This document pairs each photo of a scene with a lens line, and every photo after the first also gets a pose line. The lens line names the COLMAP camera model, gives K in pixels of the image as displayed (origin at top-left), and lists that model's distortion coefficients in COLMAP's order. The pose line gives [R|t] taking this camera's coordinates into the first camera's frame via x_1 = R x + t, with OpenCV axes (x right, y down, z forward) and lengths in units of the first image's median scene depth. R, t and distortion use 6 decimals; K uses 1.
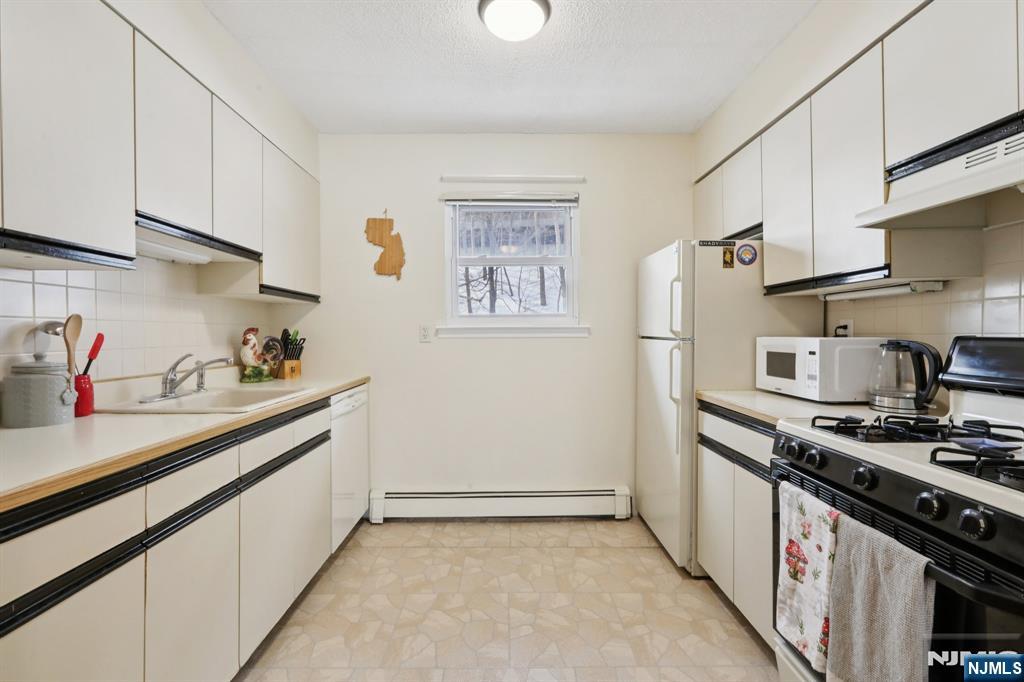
lens RADIAL K [[469.9, 0, 506.3], [0, 469.9, 342.3], [0, 0, 1]] dist [-0.003350, 0.000054]
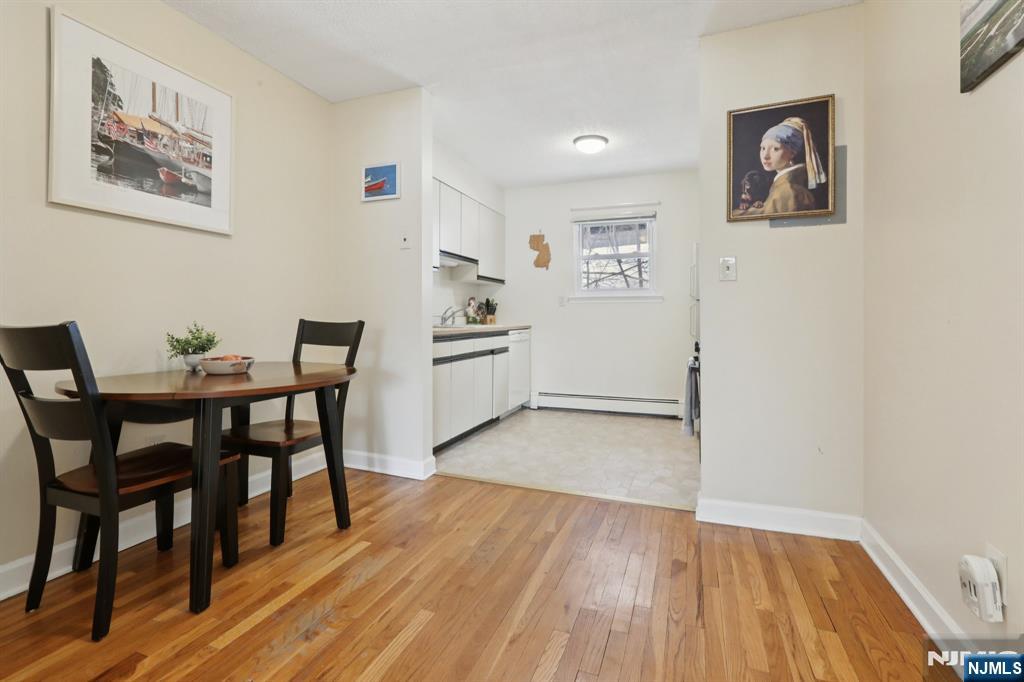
lens RADIAL K [[469.9, 0, 506.3], [0, 469.9, 342.3], [0, 0, 1]] dist [-0.003350, 0.000054]
pose [[0.928796, 0.023568, -0.369841, 0.312533], [-0.009863, 0.999194, 0.038905, 0.076805], [0.370460, -0.032487, 0.928280, -0.756161]]
